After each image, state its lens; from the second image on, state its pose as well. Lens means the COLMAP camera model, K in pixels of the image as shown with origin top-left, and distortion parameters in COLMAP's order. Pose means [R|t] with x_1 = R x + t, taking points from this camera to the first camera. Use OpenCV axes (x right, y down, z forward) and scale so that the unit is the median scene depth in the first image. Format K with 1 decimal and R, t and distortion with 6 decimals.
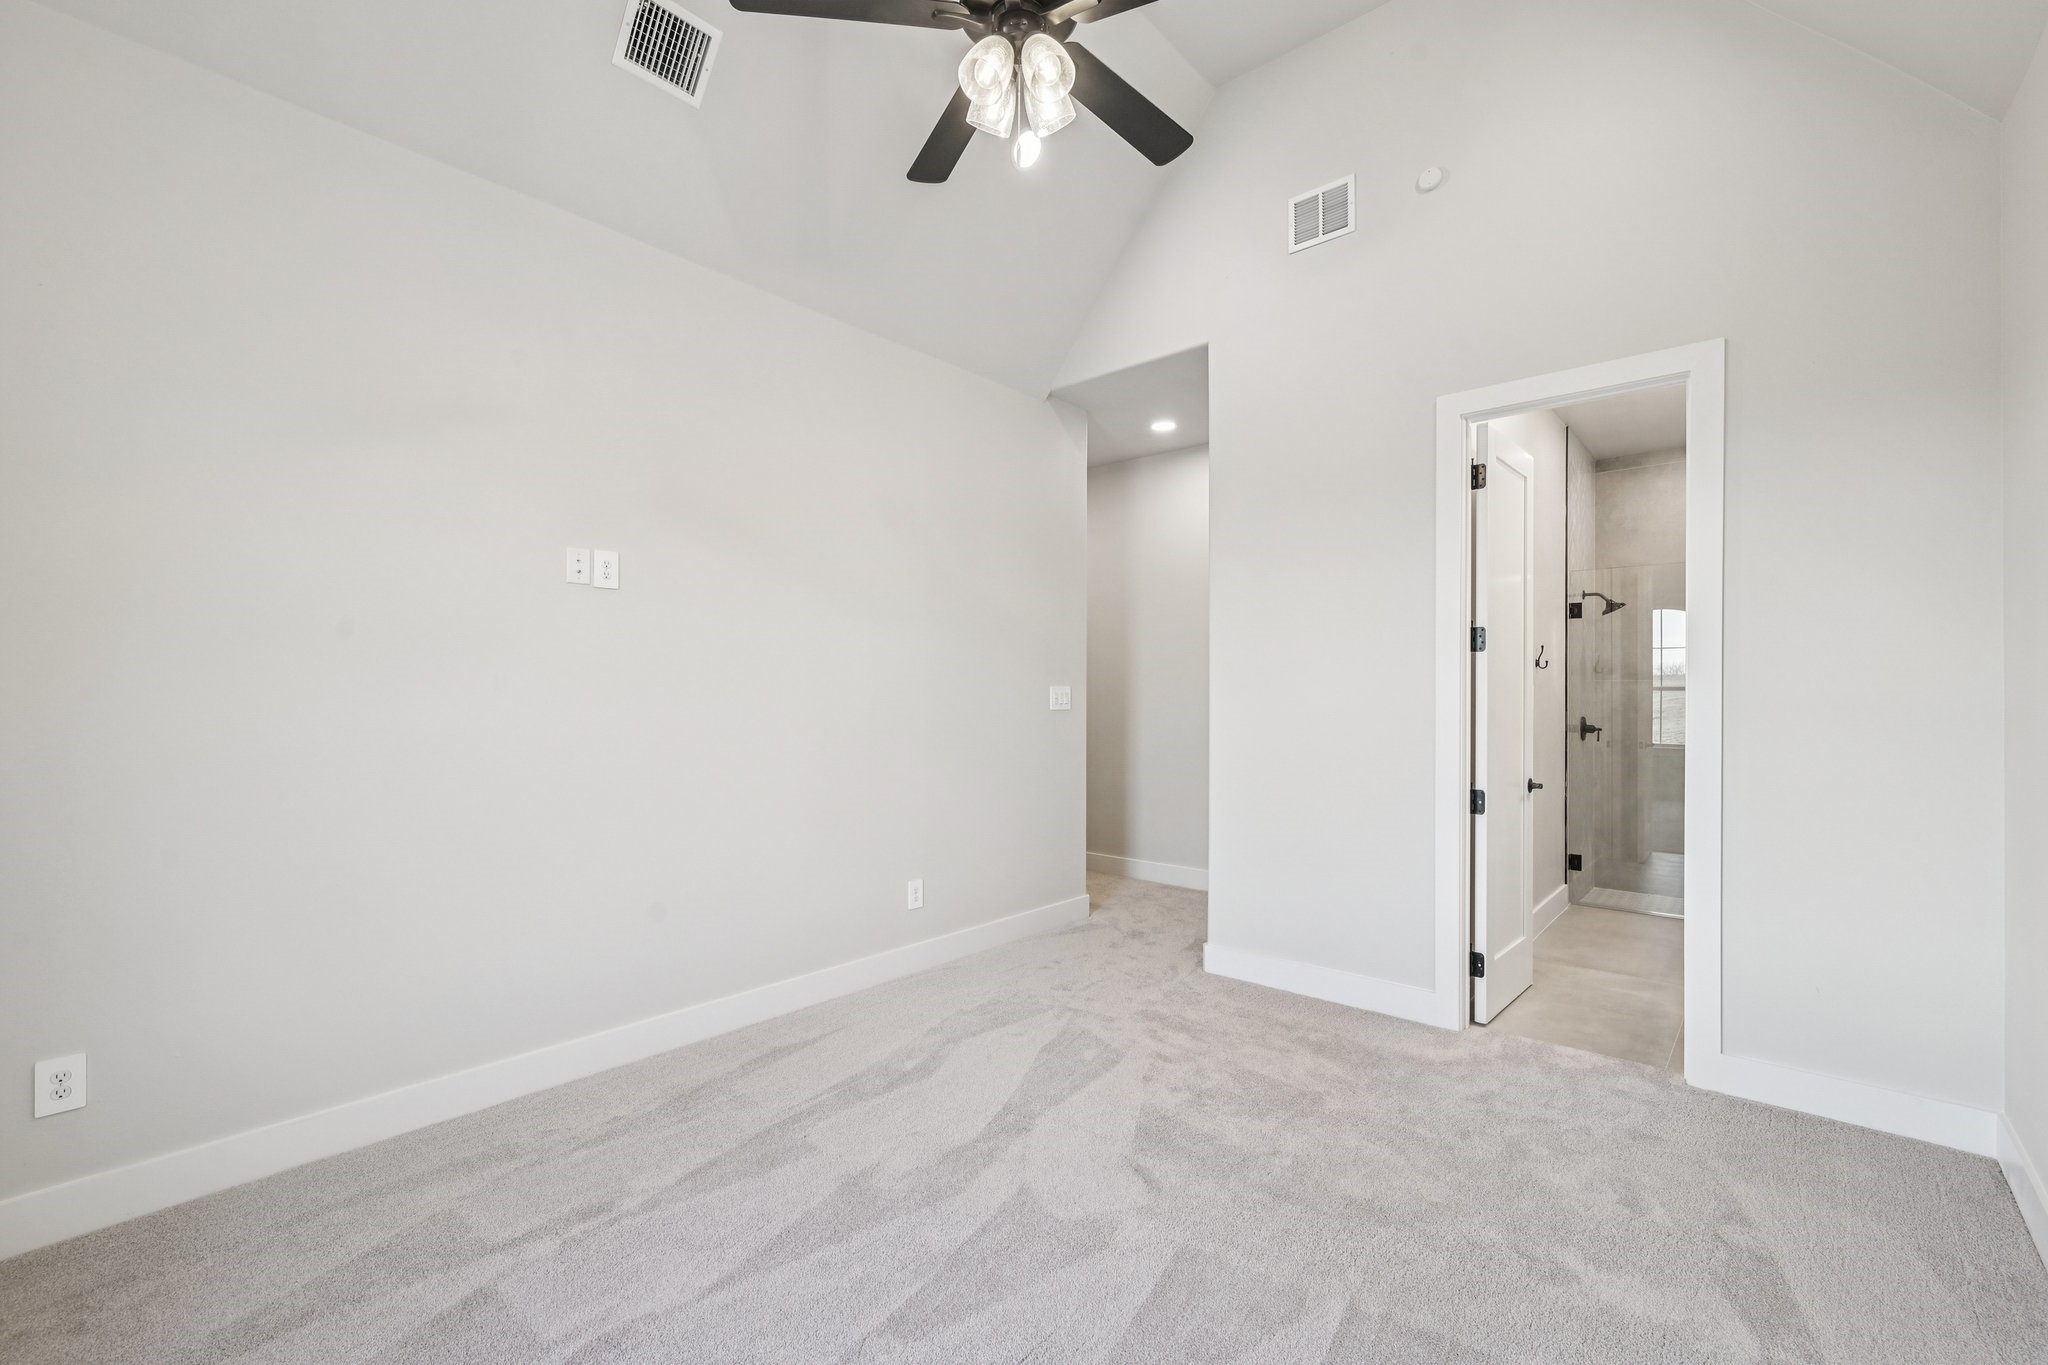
lens RADIAL K [[894.4, 0, 1022.7], [0, 894.4, 687.0], [0, 0, 1]] dist [0.000484, 0.000024]
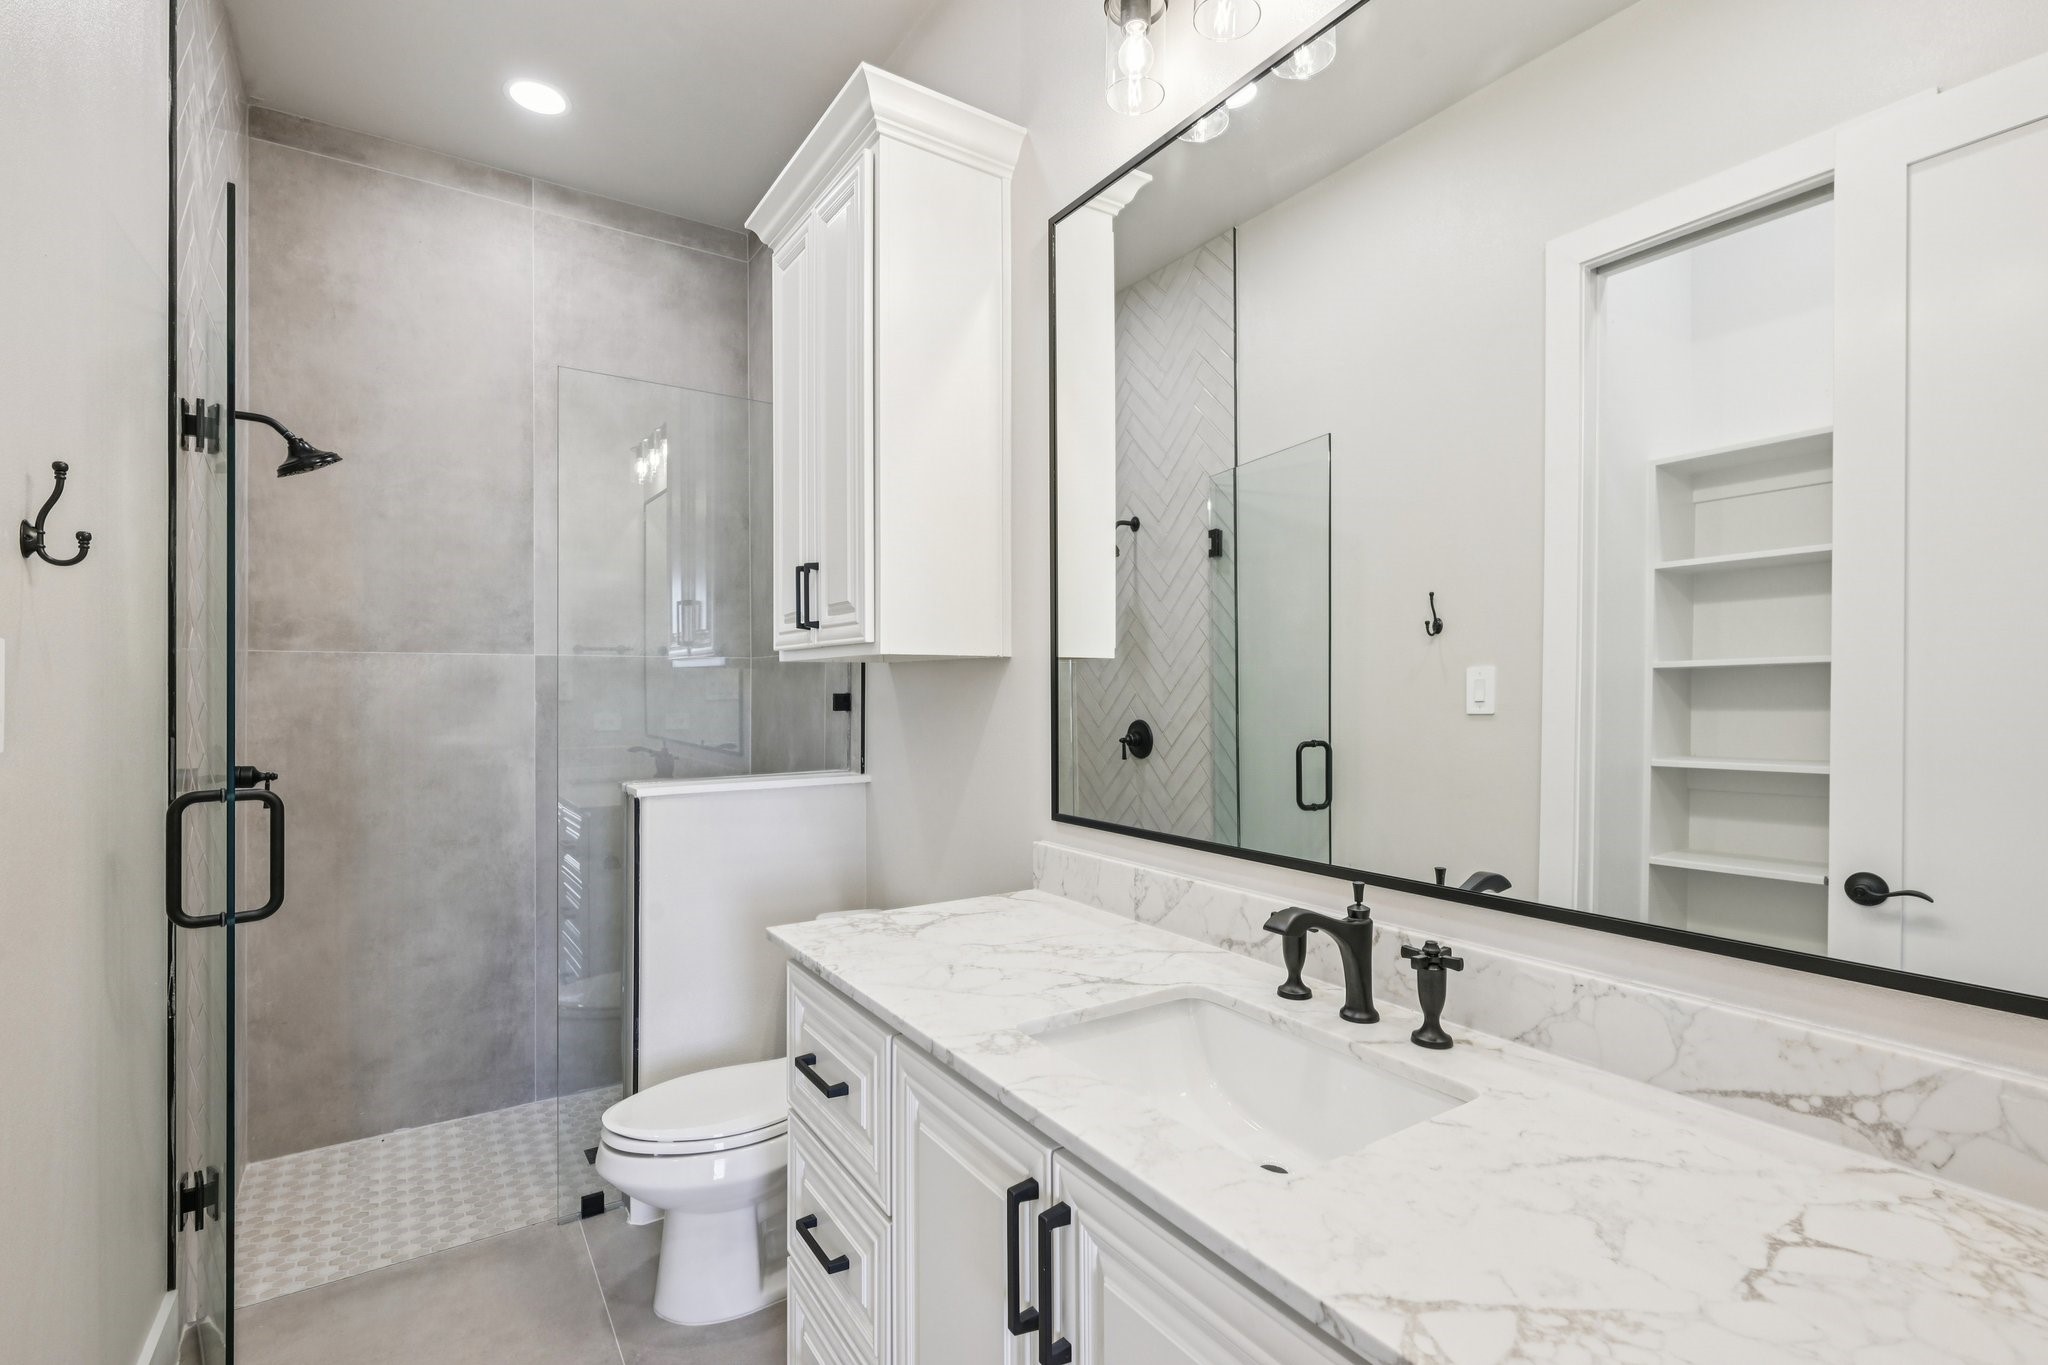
lens RADIAL K [[945.2, 0, 1024.4], [0, 945.2, 684.2], [0, 0, 1]] dist [-0.000297, -0.000040]
pose [[0.275307, -0.001632, 0.961355, 0.344375], [-0.004084, 0.999988, 0.002867, 0.006030], [-0.961348, -0.004715, 0.275297, 0.576097]]
